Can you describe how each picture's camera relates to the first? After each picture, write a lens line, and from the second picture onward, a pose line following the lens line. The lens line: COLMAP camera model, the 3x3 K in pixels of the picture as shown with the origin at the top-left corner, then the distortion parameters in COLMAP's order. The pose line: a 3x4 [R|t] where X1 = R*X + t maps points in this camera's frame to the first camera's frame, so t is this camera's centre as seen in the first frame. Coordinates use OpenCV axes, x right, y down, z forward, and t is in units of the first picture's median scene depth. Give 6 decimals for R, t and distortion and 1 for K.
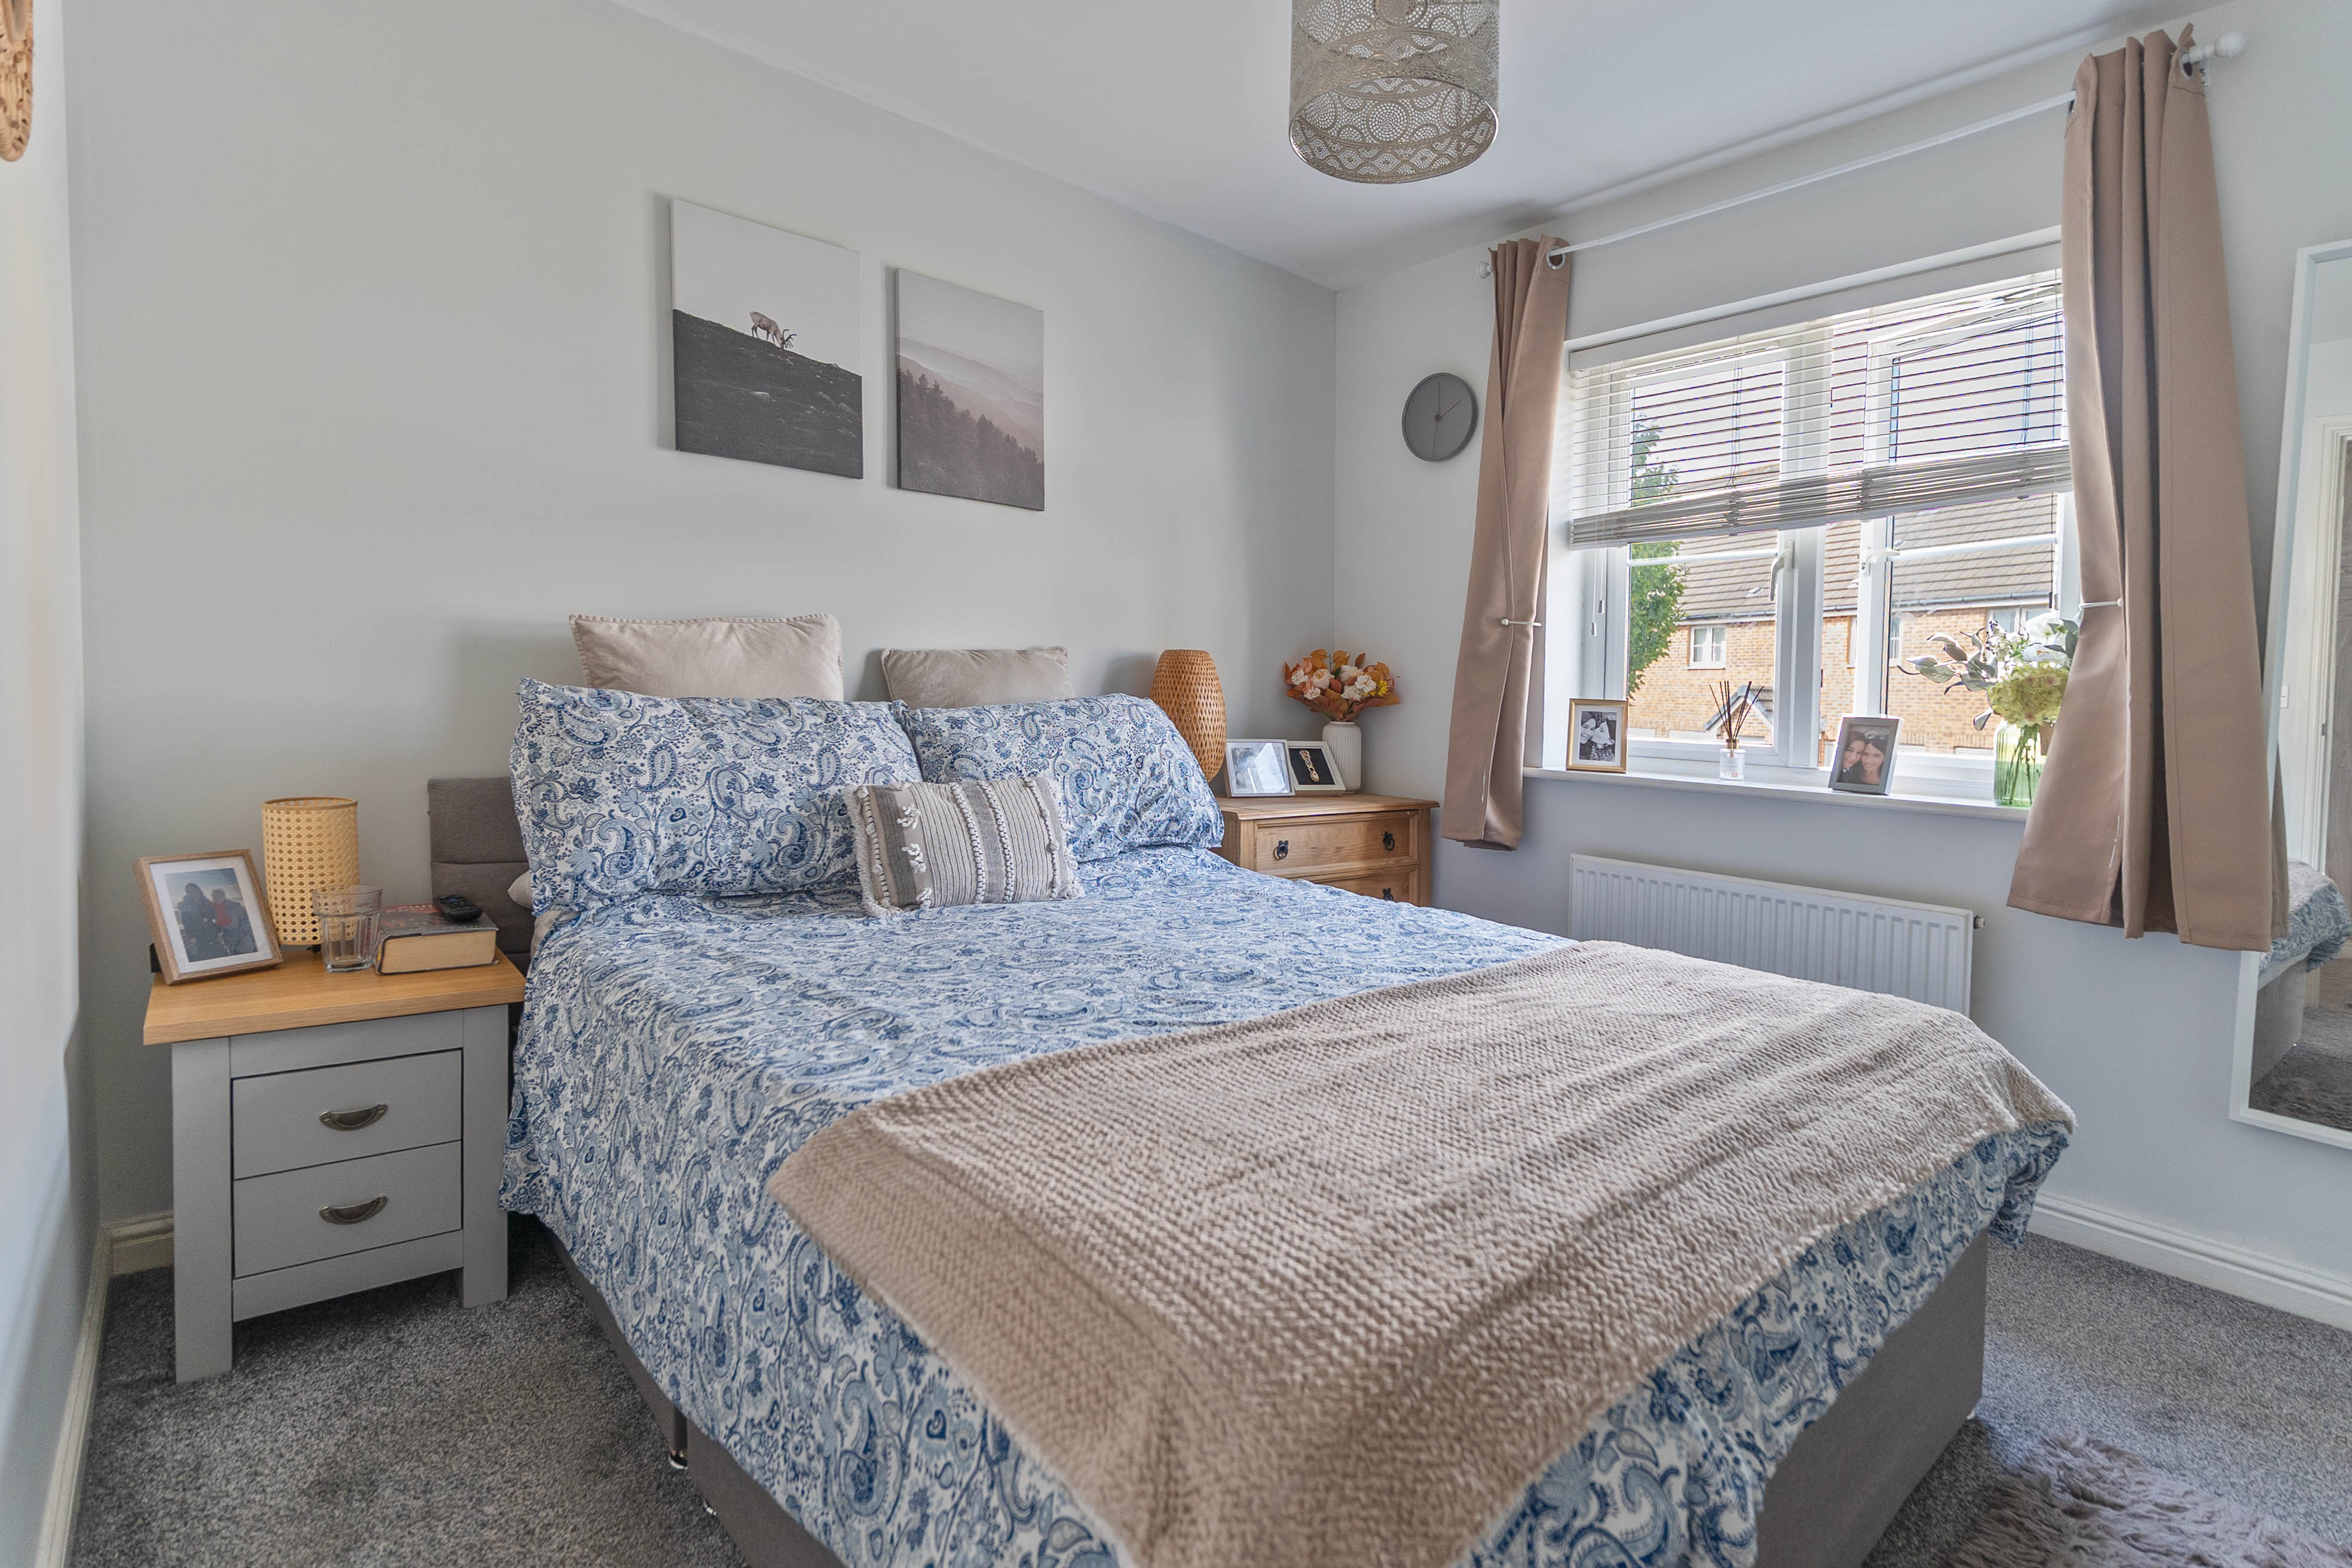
lens RADIAL K [[1138.2, 0, 1175.3], [0, 1138.2, 775.8], [0, 0, 1]] dist [-0.000487, -0.000782]
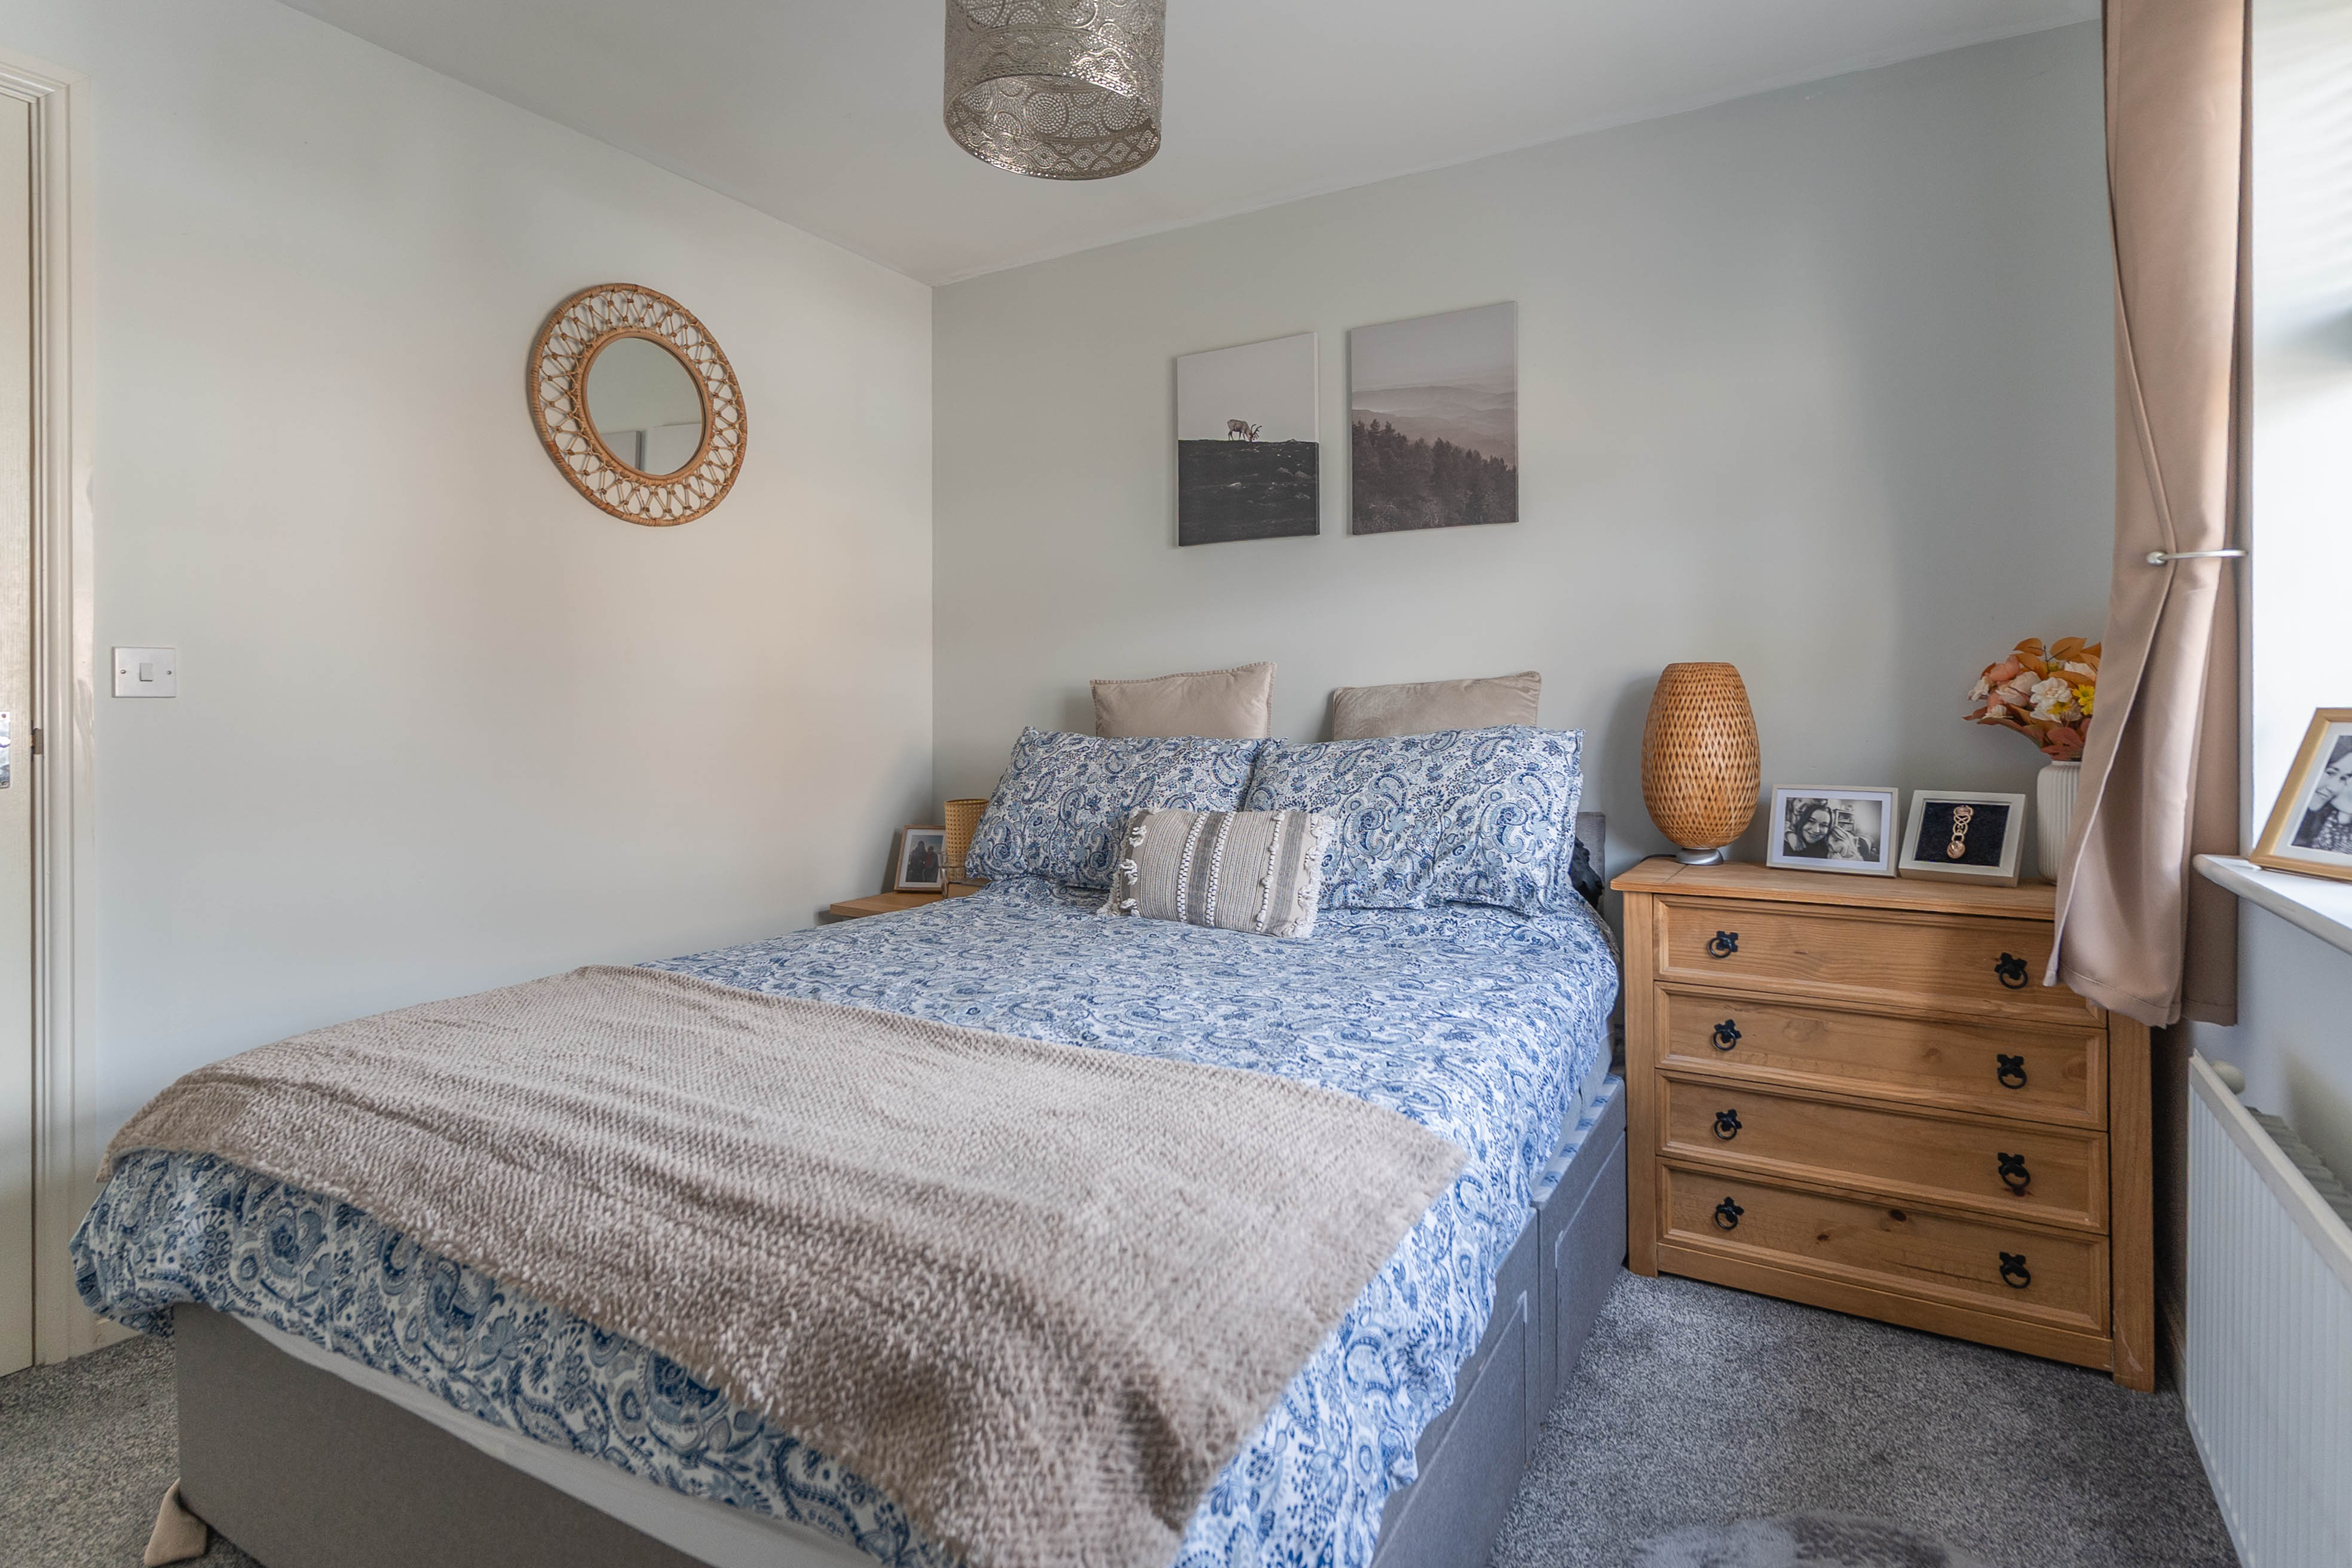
lens RADIAL K [[1159.3, 0, 1171.2], [0, 1159.3, 744.0], [0, 0, 1]] dist [0.001575, -0.000344]
pose [[0.339066, -0.007905, -0.940730, 0.751259], [-0.050016, 0.998399, -0.026417, -0.024465], [0.939432, 0.056008, 0.338127, 0.523620]]
